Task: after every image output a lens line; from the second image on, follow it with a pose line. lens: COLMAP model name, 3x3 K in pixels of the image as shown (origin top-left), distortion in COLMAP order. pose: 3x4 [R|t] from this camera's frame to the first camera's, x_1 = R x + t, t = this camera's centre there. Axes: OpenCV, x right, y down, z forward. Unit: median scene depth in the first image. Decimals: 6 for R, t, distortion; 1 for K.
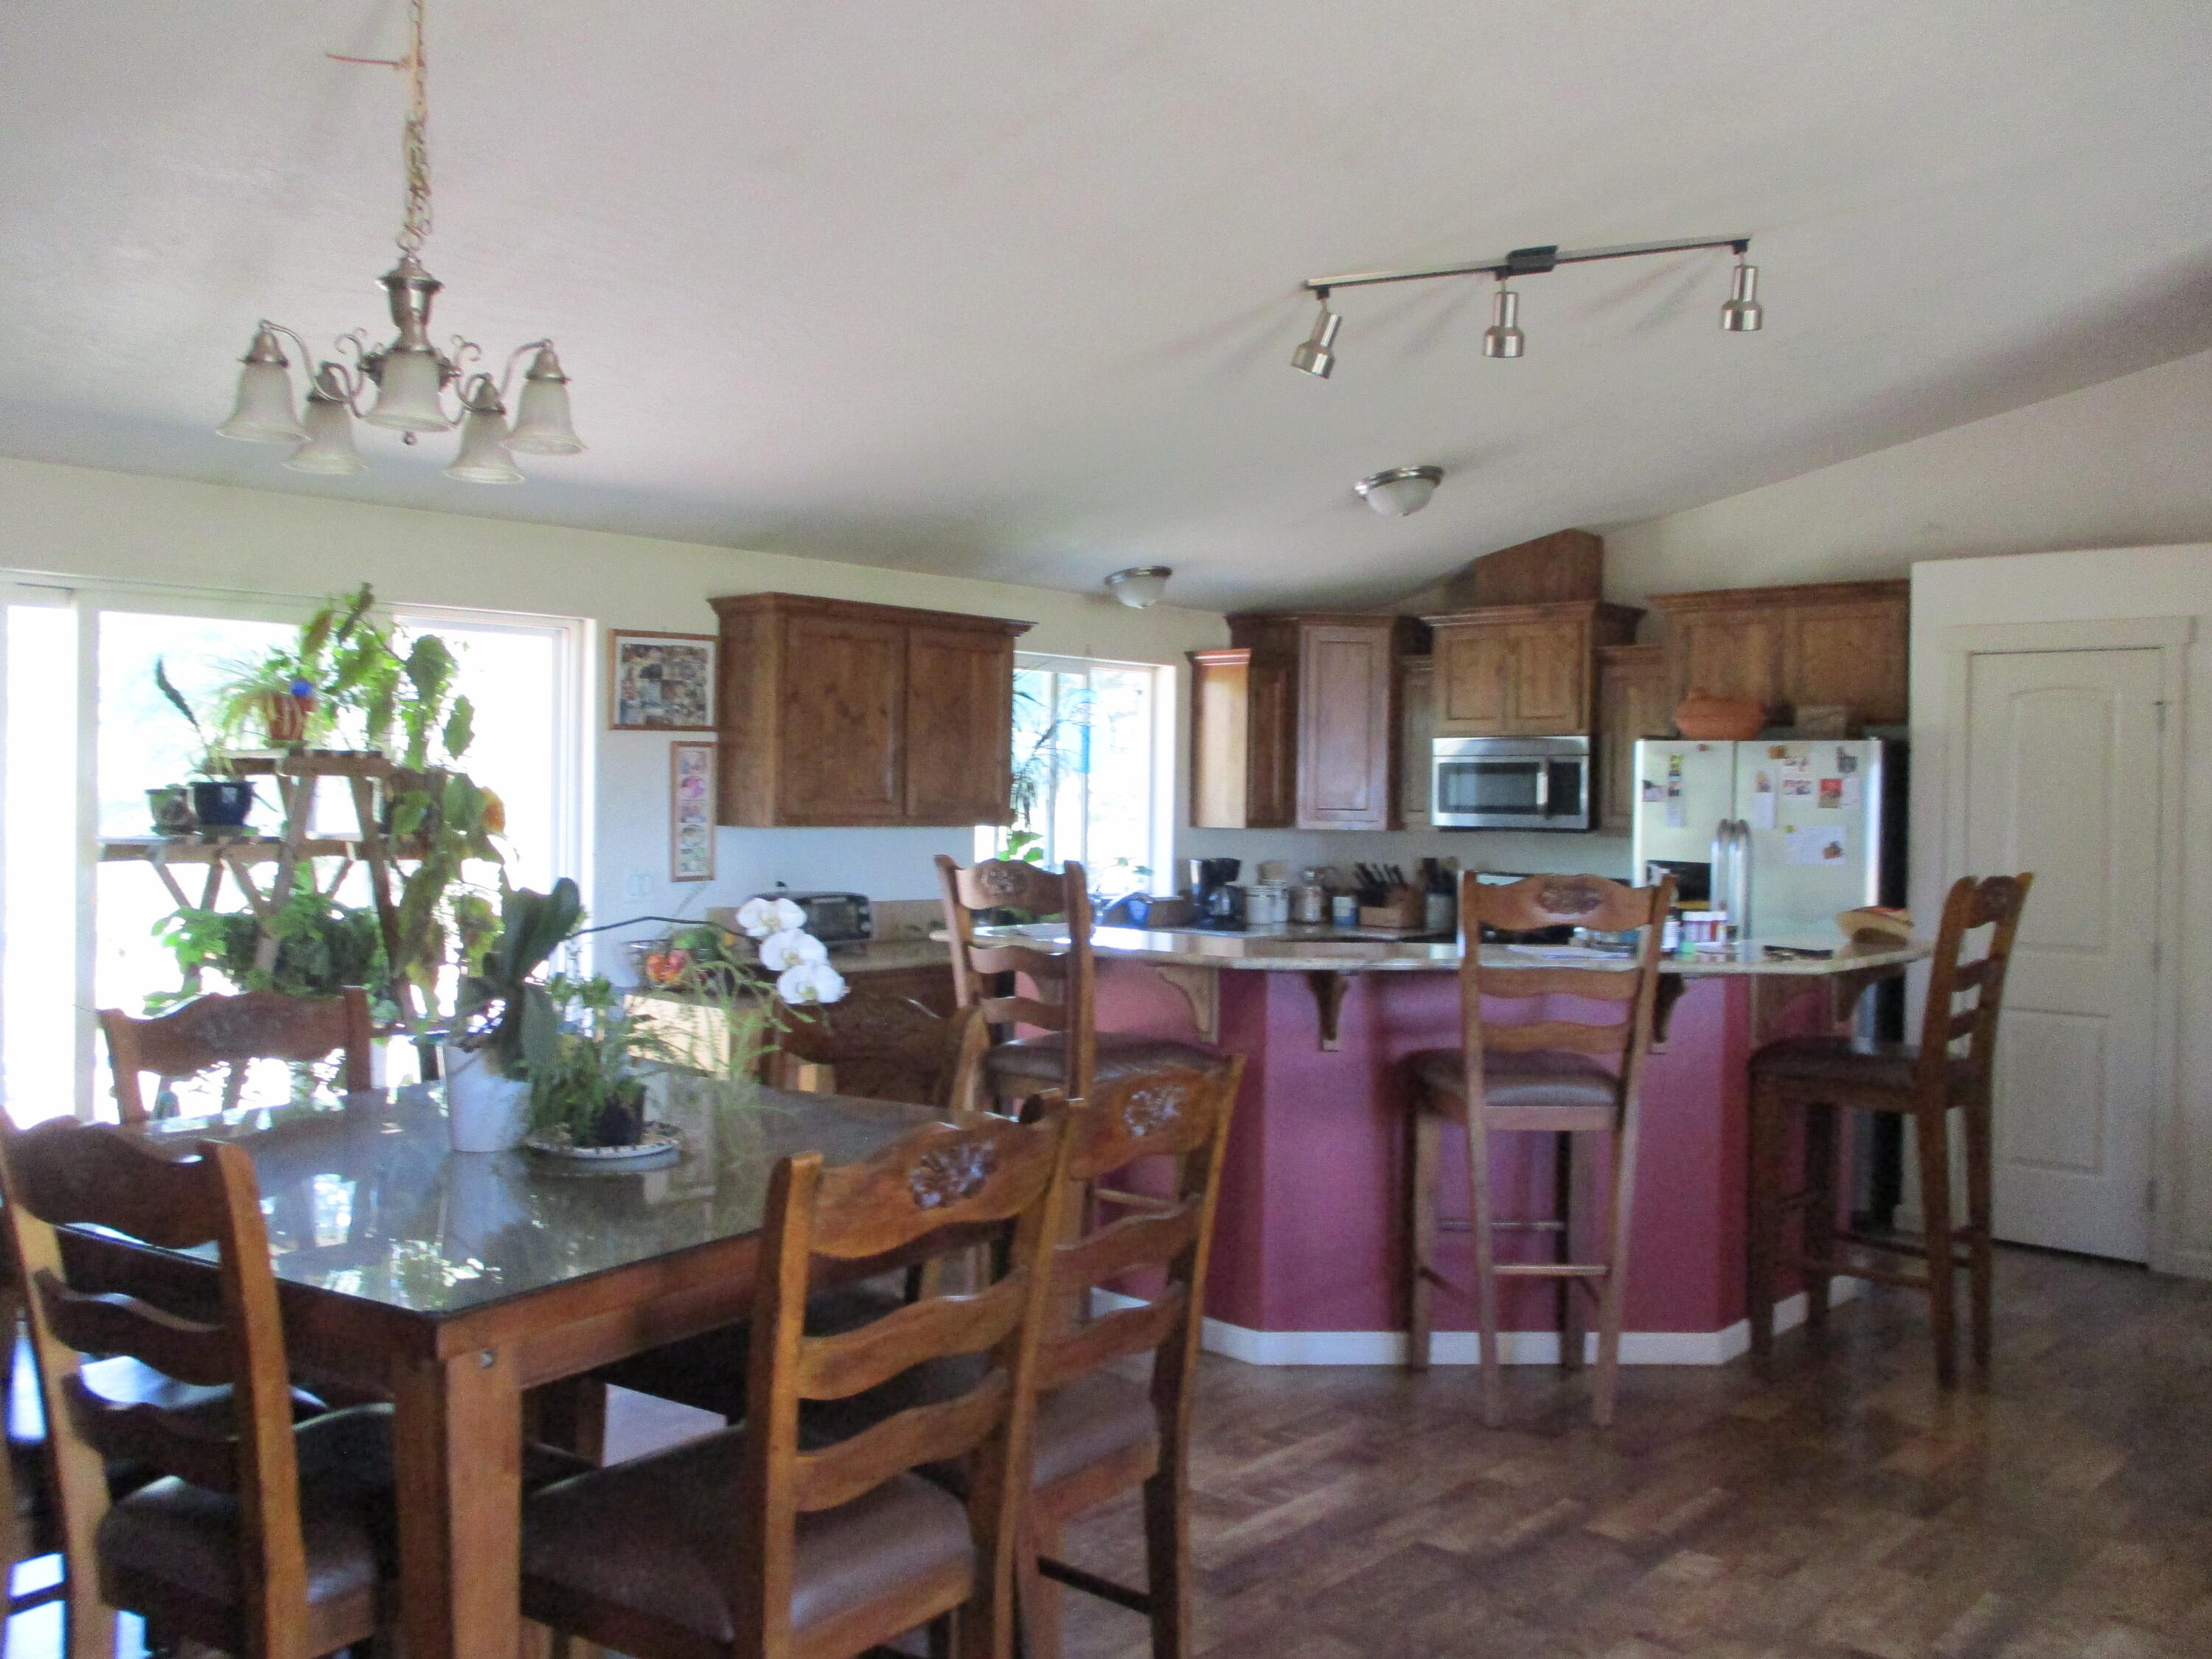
lens RADIAL K [[1874.4, 0, 1104.0], [0, 1874.4, 806.9], [0, 0, 1]] dist [-0.074079, -0.015286]
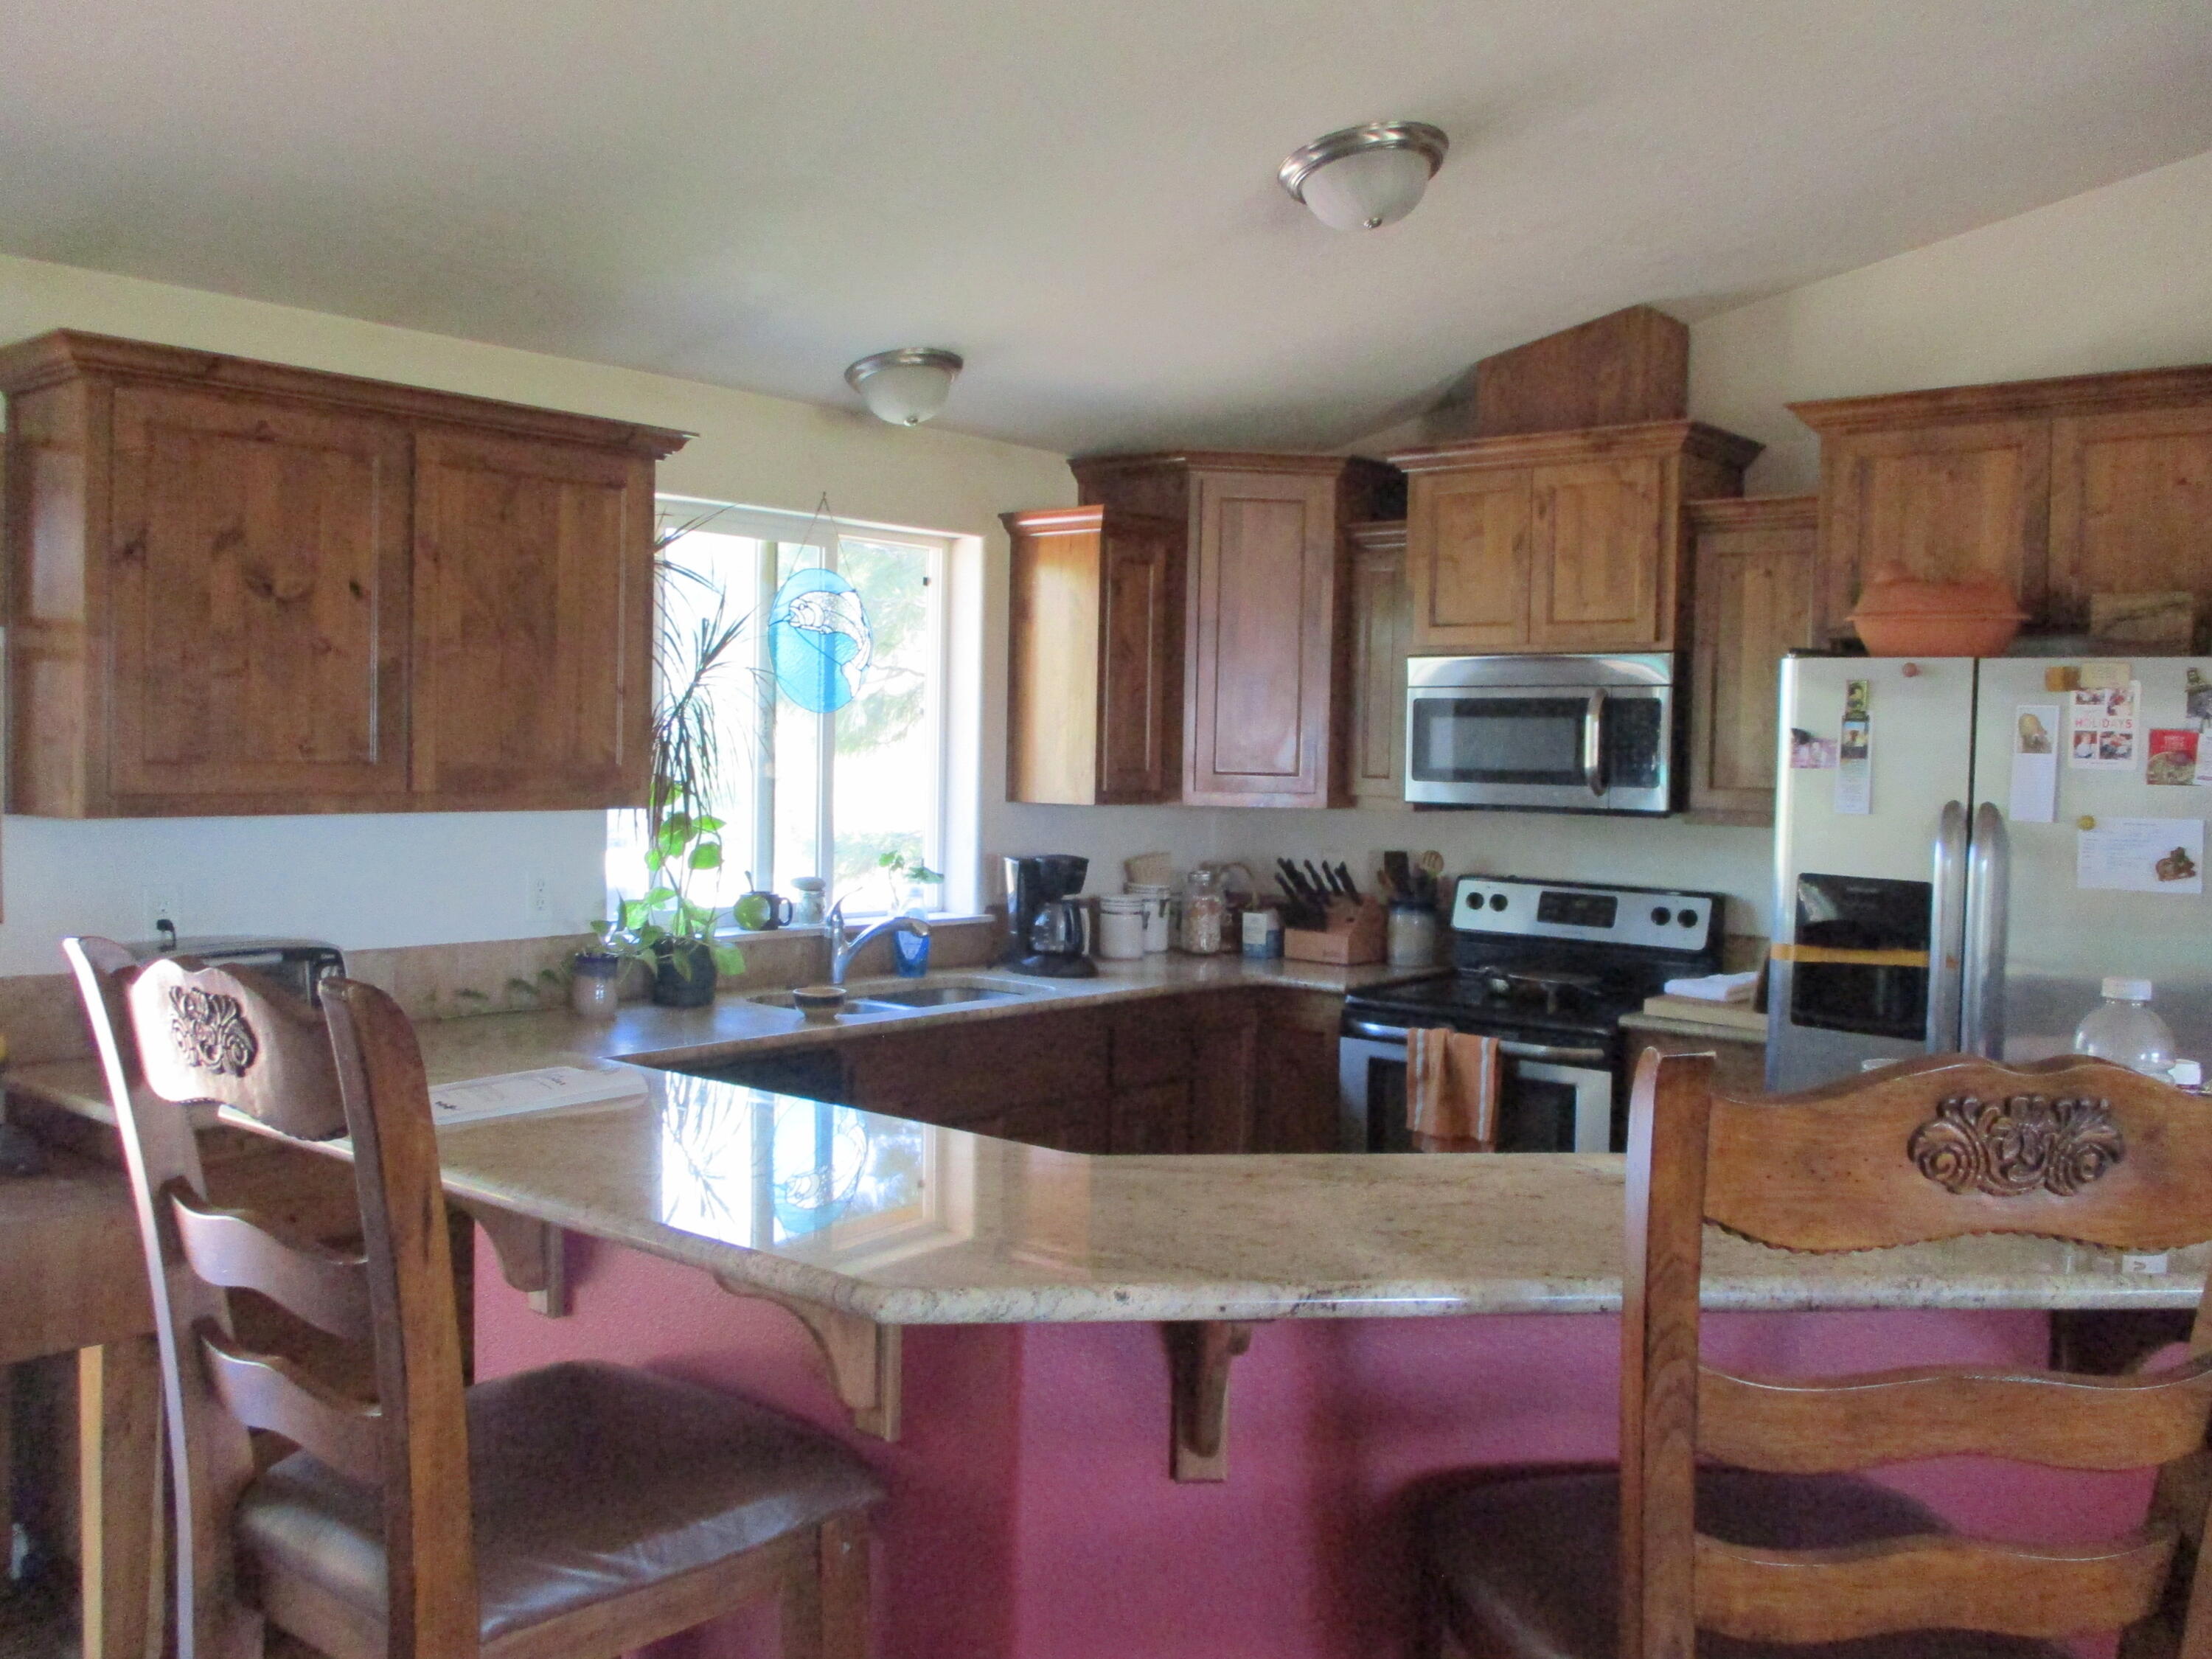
lens RADIAL K [[1874.4, 0, 1097.2], [0, 1874.4, 848.6], [0, 0, 1]] dist [-0.074079, -0.015286]
pose [[0.999298, 0.001278, 0.037432, 0.055912], [-0.003189, 0.998692, 0.051035, -0.005667], [-0.037318, -0.051119, 0.997995, 0.415096]]
